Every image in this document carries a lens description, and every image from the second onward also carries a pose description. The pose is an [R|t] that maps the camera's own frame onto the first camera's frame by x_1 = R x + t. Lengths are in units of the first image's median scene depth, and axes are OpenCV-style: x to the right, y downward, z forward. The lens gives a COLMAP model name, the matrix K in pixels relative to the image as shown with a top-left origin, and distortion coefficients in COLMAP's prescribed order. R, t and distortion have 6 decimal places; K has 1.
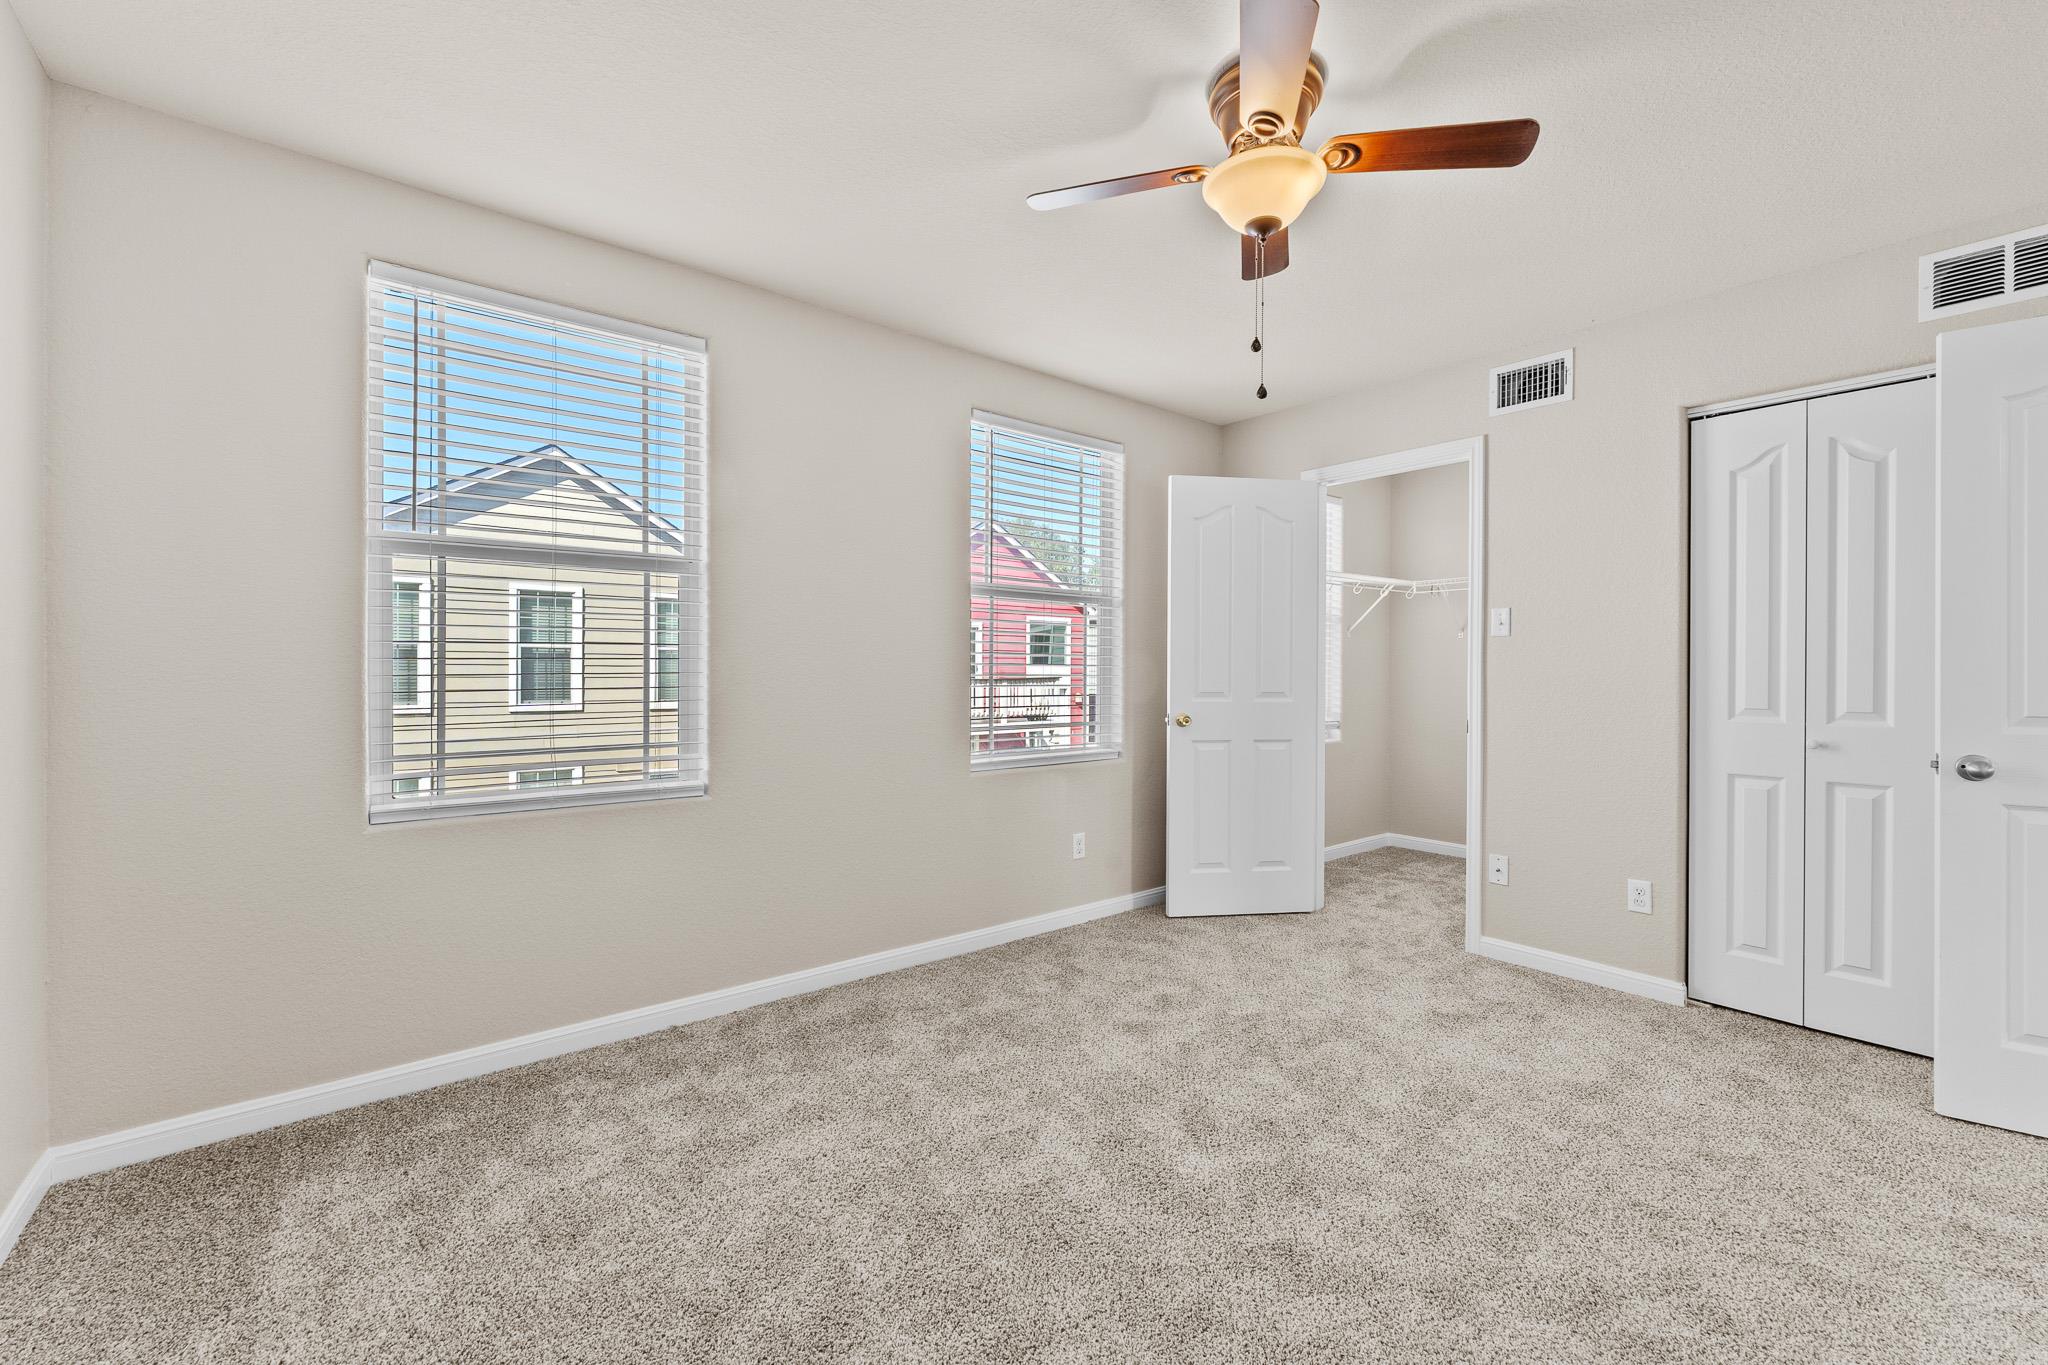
lens RADIAL K [[836.3, 0, 1025.0], [0, 836.3, 677.8], [0, 0, 1]] dist [-0.002532, -0.000452]
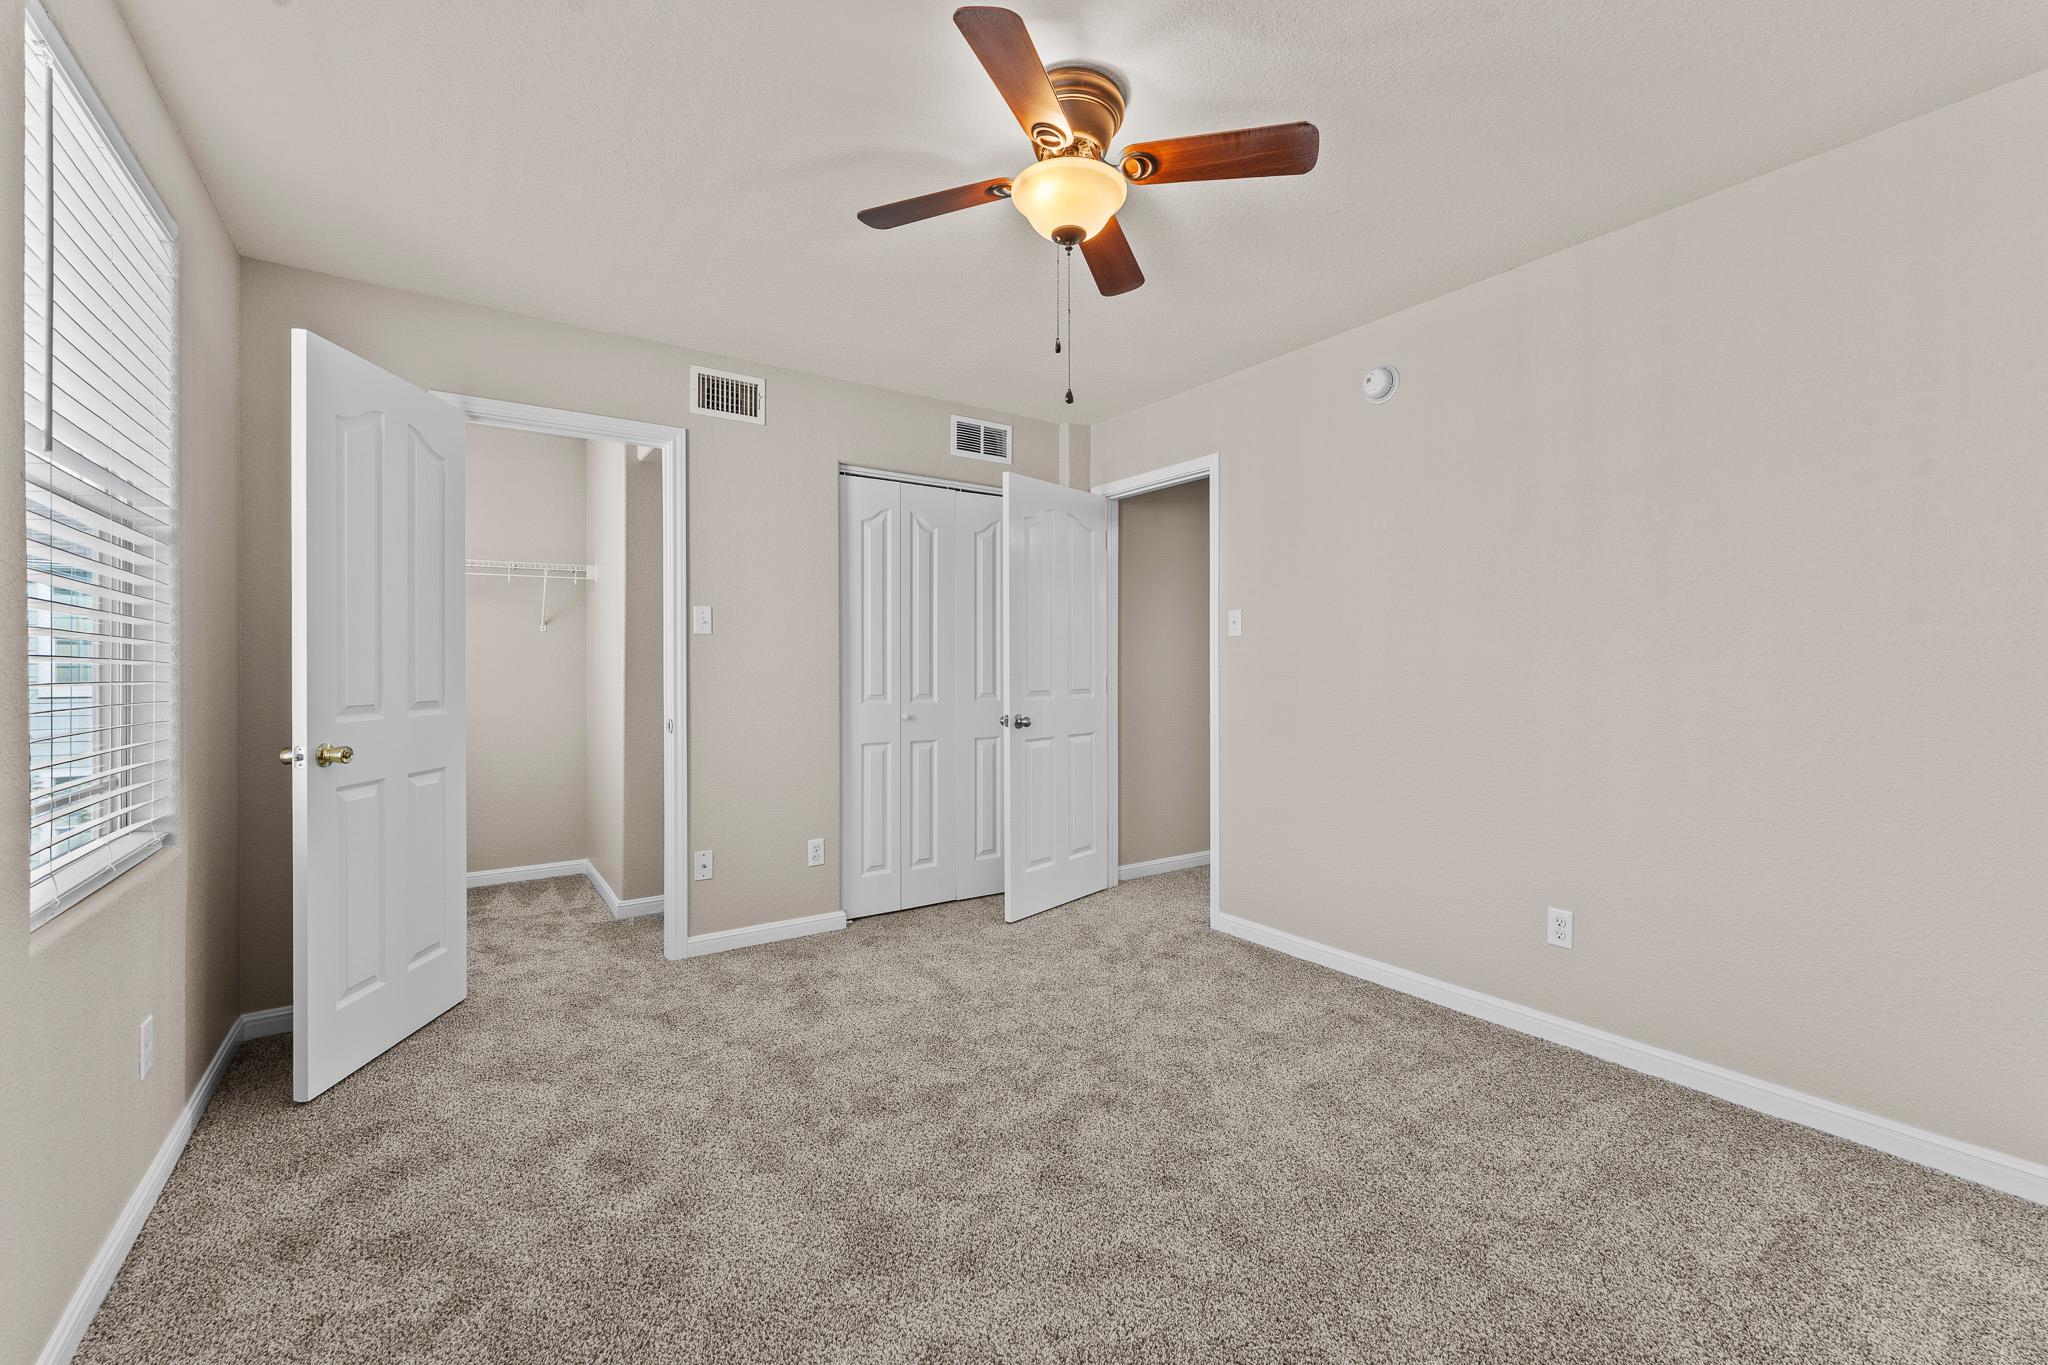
lens RADIAL K [[836.3, 0, 1025.0], [0, 836.3, 677.8], [0, 0, 1]] dist [-0.002532, -0.000452]
pose [[0.079660, -0.015305, 0.996705, -0.425860], [0.011907, 0.999825, 0.014402, -0.007457], [-0.996751, 0.010720, 0.079829, 0.556868]]
